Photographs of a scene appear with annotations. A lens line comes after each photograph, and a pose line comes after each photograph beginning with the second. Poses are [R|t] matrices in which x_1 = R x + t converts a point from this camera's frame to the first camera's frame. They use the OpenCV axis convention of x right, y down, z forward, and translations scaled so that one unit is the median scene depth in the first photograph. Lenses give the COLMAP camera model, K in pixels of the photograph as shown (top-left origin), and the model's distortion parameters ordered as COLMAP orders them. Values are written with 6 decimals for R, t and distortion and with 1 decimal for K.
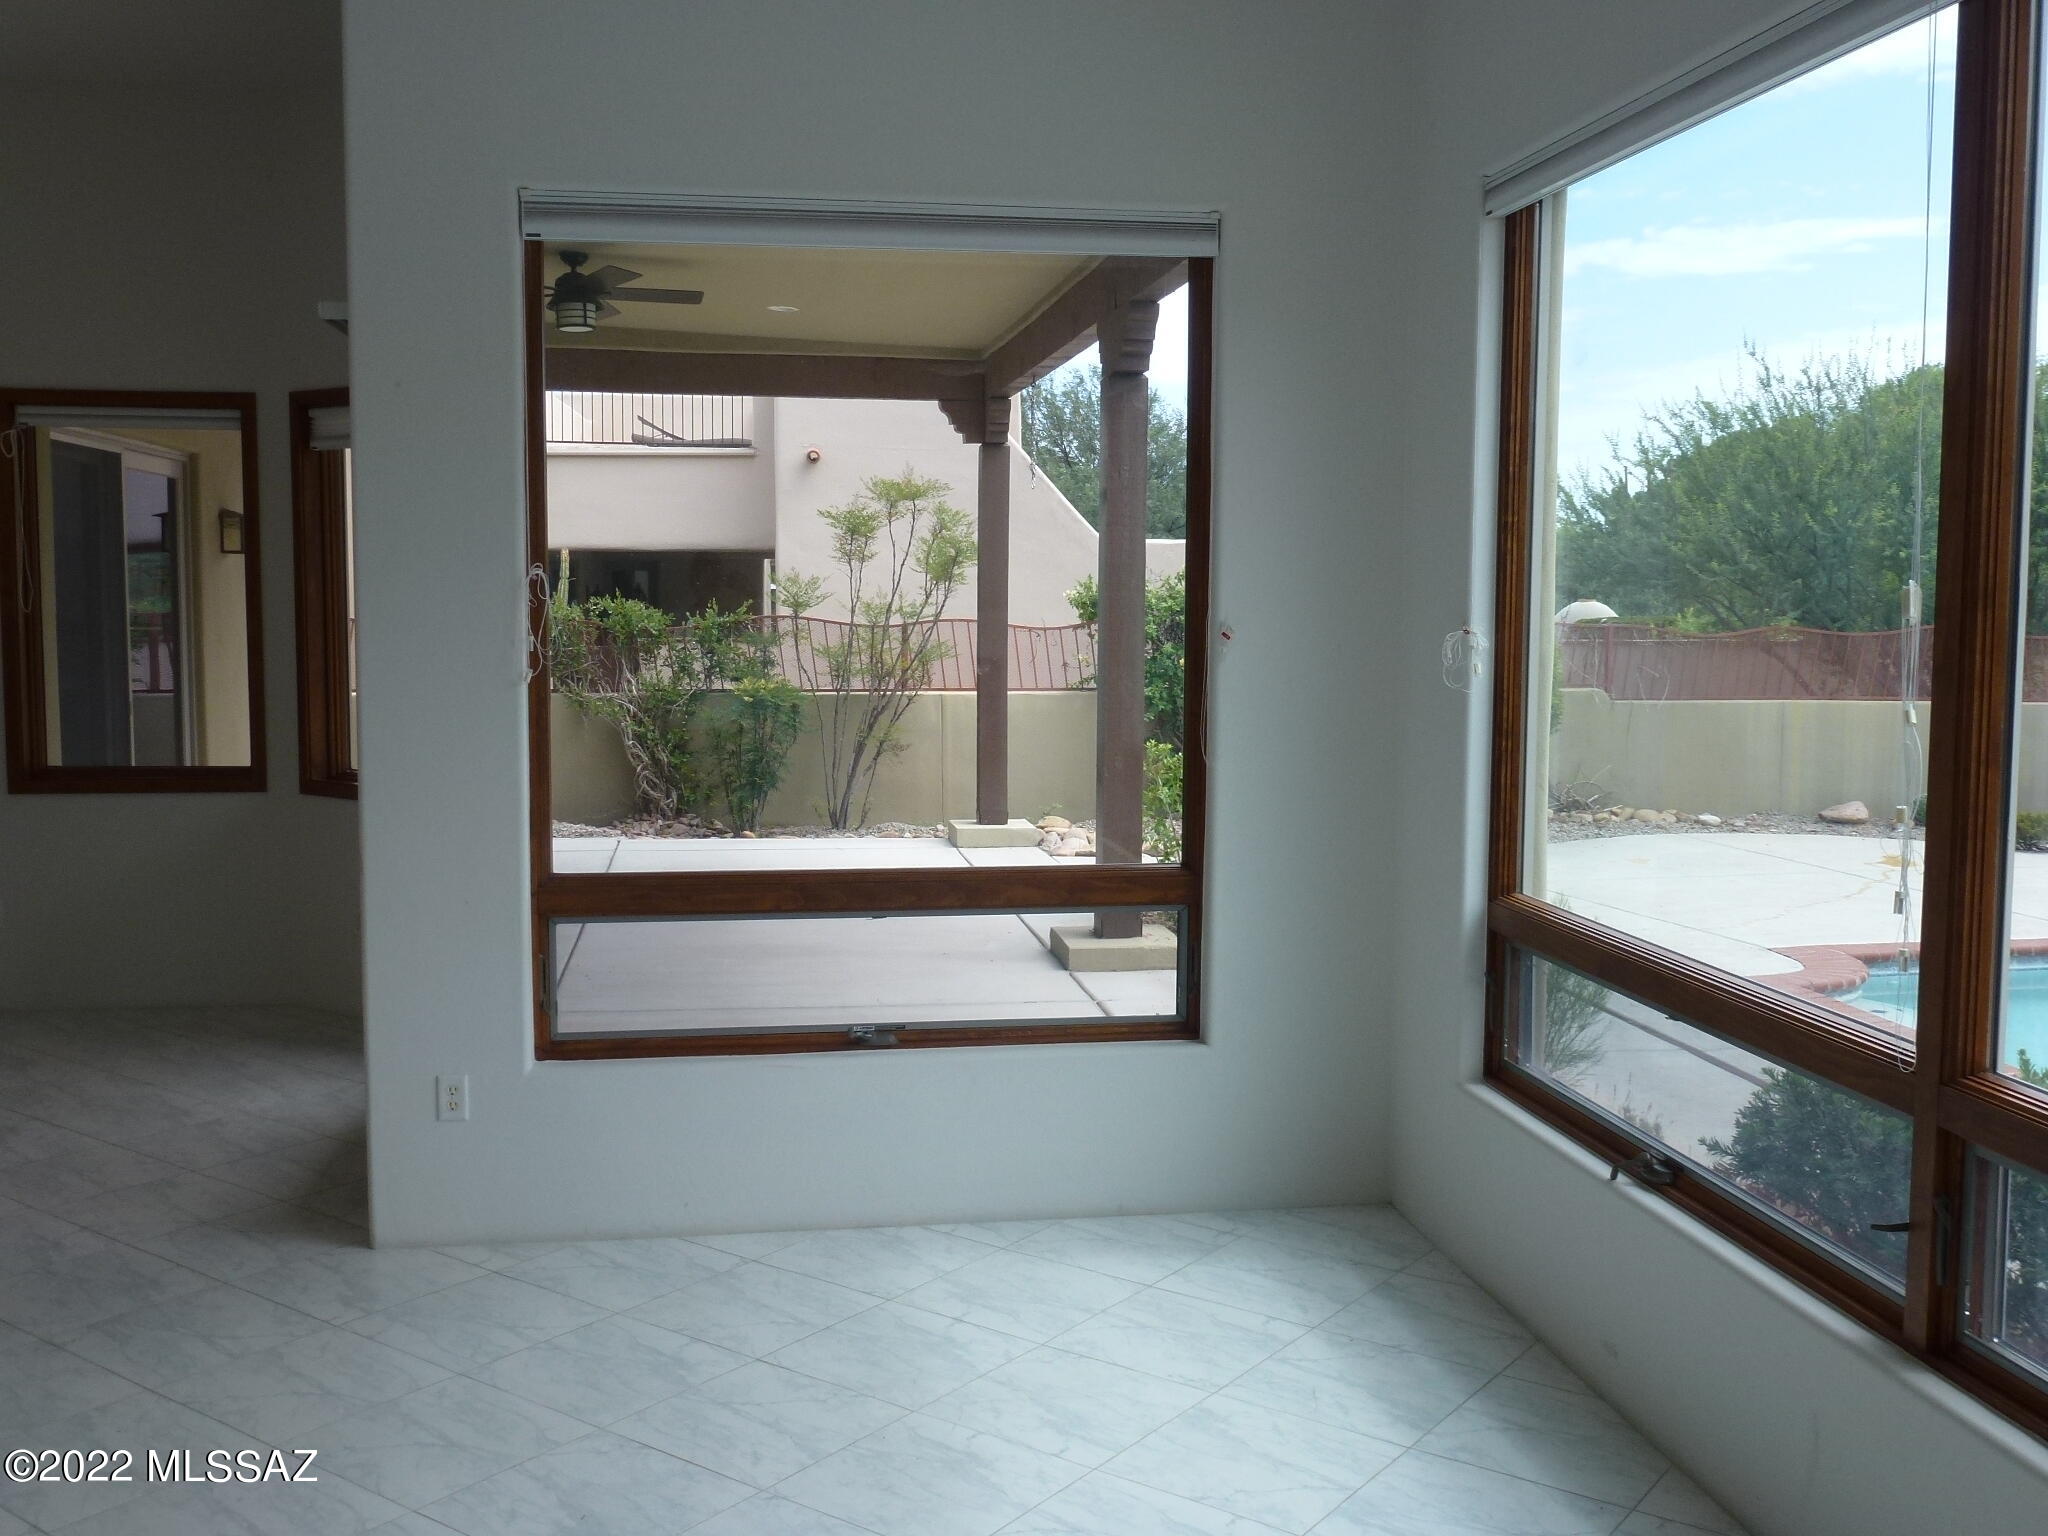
lens RADIAL K [[1937.9, 0, 1029.6], [0, 1937.9, 715.6], [0, 0, 1]] dist [-0.021367, 0.000000]
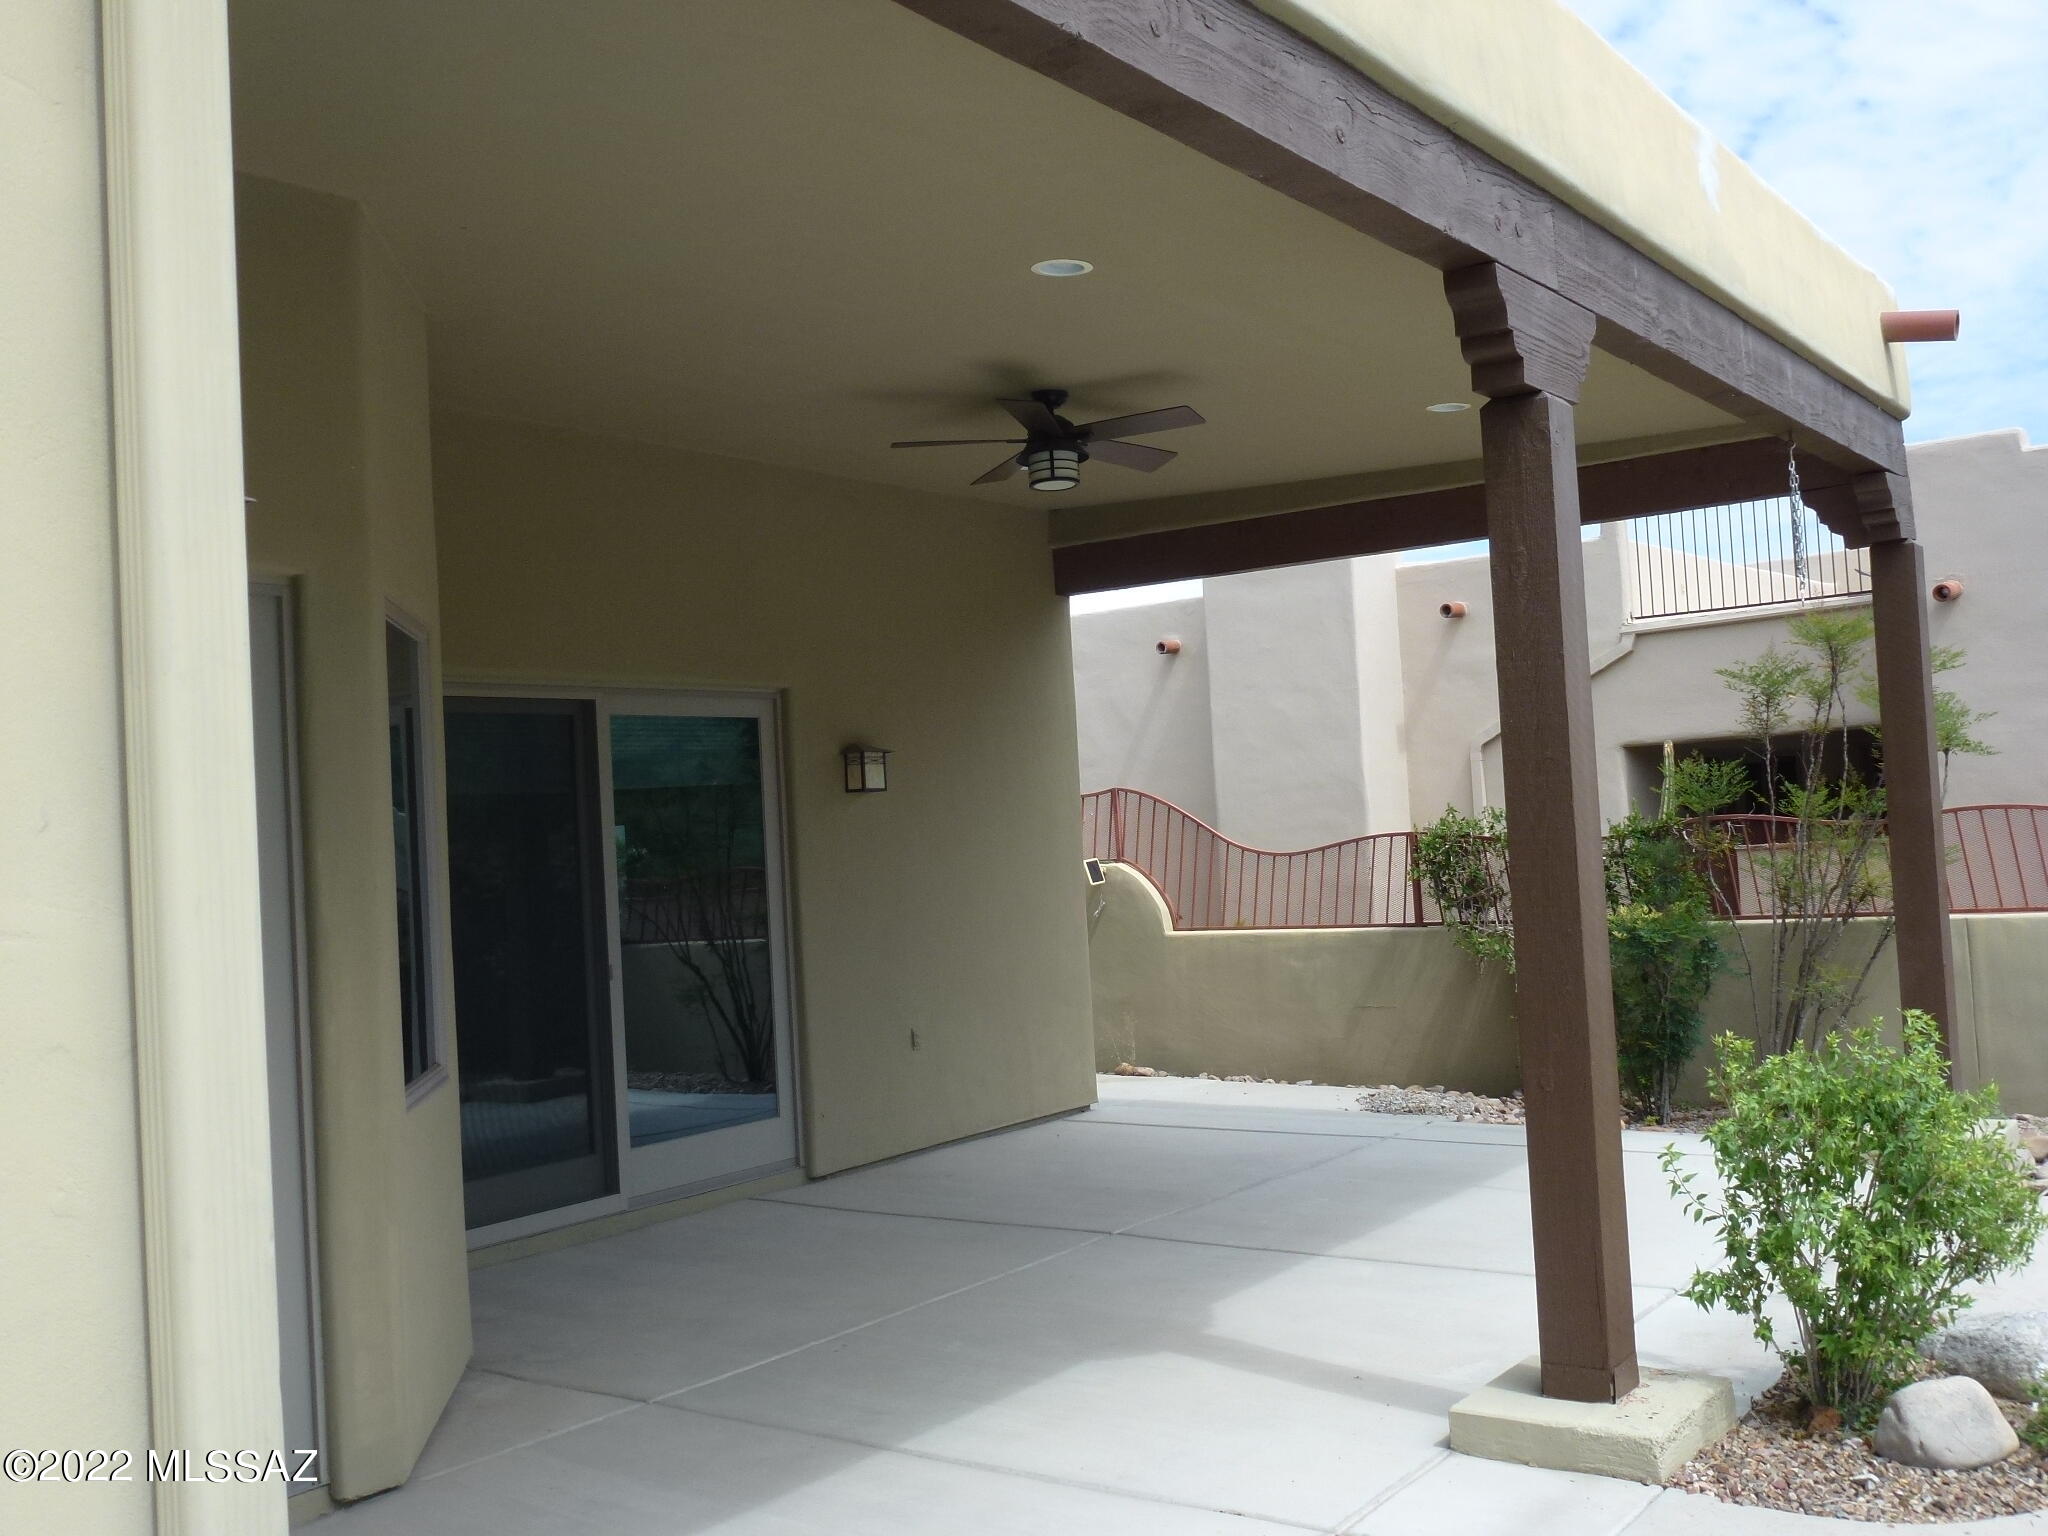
lens RADIAL K [[1937.9, 0, 1024.7], [0, 1937.9, 767.3], [0, 0, 1]] dist [-0.021367, 0.000000]
pose [[0.706585, -0.074347, -0.703711, 0.231203], [0.018455, 0.996063, -0.086704, -0.012186], [0.707387, 0.048277, 0.705176, 0.329909]]
